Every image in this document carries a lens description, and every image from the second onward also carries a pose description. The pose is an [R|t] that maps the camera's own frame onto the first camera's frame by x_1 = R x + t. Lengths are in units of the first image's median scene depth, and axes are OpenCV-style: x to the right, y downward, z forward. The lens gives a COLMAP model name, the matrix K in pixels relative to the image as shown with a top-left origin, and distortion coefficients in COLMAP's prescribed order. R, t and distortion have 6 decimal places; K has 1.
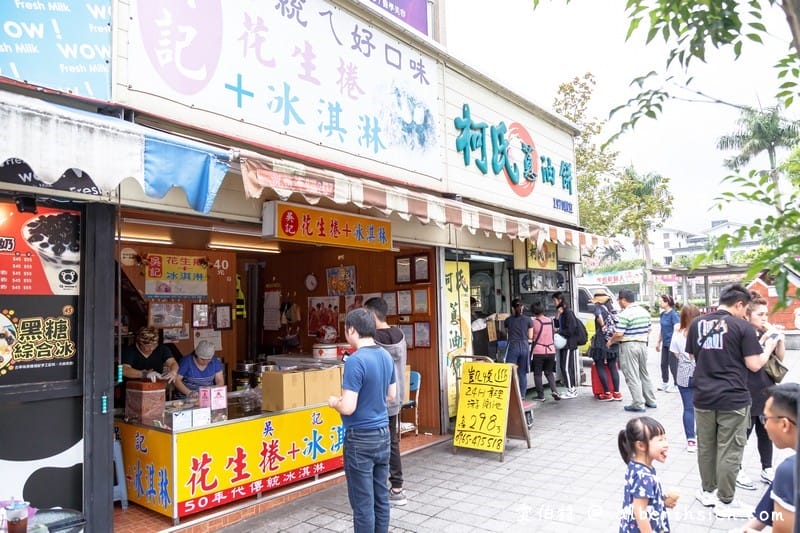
lens RADIAL K [[647.4, 0, 400.2], [0, 647.4, 264.3], [0, 0, 1]] dist [-0.016892, -0.001458]
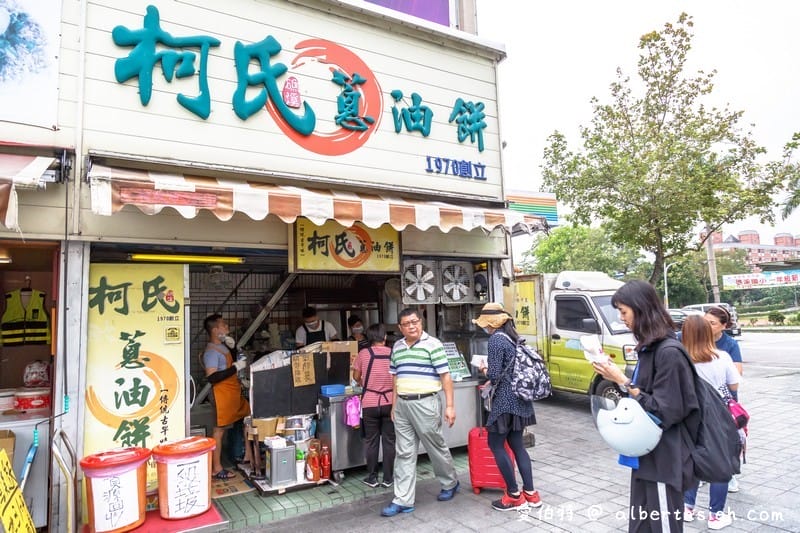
lens RADIAL K [[541.7, 0, 399.9], [0, 541.7, 270.2], [0, 0, 1]] dist [-0.005151, 0.000451]
pose [[0.918577, -0.038537, -0.393359, 0.451986], [0.035256, 0.999257, -0.015565, 0.015945], [0.393666, 0.000429, 0.919253, 0.553018]]
